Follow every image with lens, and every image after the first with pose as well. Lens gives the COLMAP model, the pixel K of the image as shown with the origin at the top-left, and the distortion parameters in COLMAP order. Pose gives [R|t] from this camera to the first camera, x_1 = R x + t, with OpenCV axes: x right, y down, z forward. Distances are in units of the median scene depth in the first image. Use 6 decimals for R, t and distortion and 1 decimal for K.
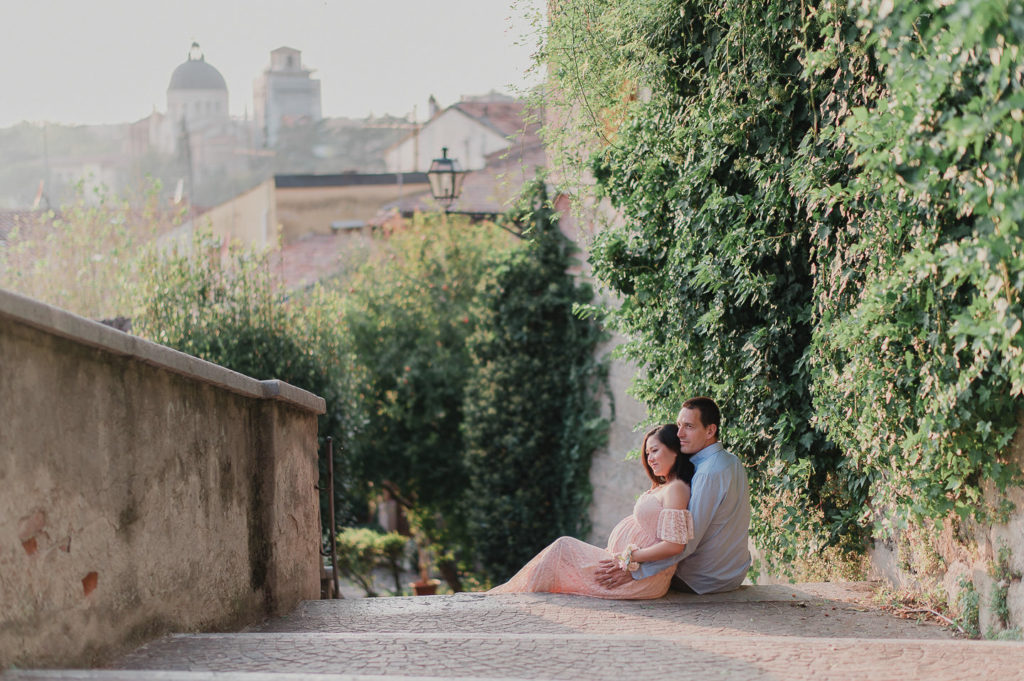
lens RADIAL K [[1792.1, 0, 512.0], [0, 1792.1, 340.5], [0, 0, 1]] dist [0.187607, -0.095147]
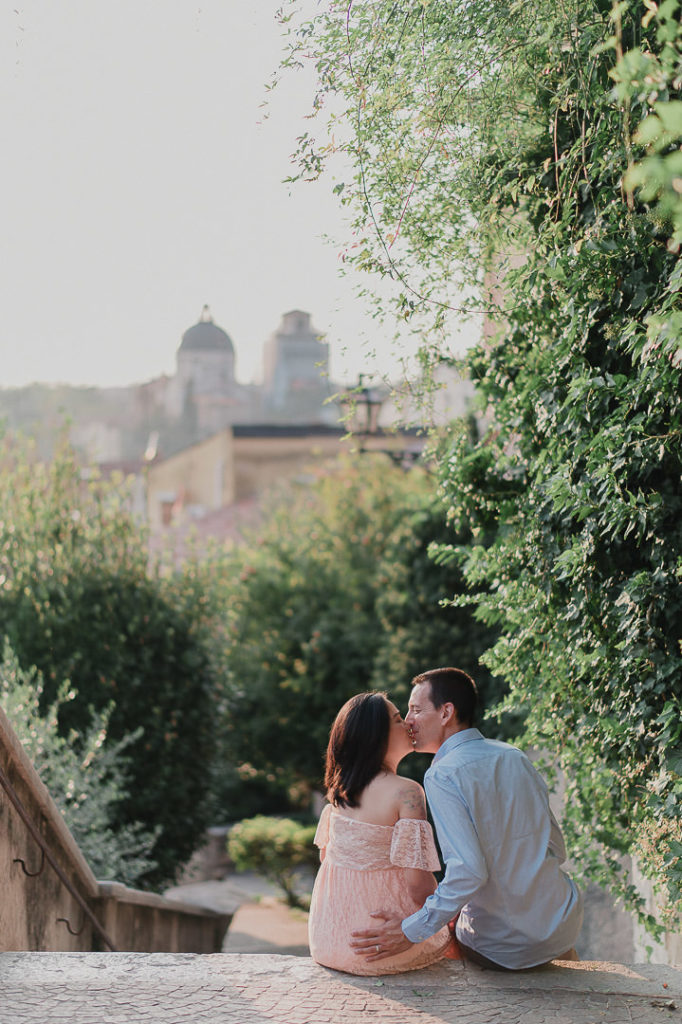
lens RADIAL K [[1792.1, 0, 341.0], [0, 1792.1, 512.0], [0, 0, 1]] dist [0.187607, -0.095147]
pose [[0.992563, 0.029555, -0.118087, 0.059561], [-0.036634, 0.997631, -0.058233, 0.007905], [0.116086, 0.062126, 0.991294, 0.175340]]
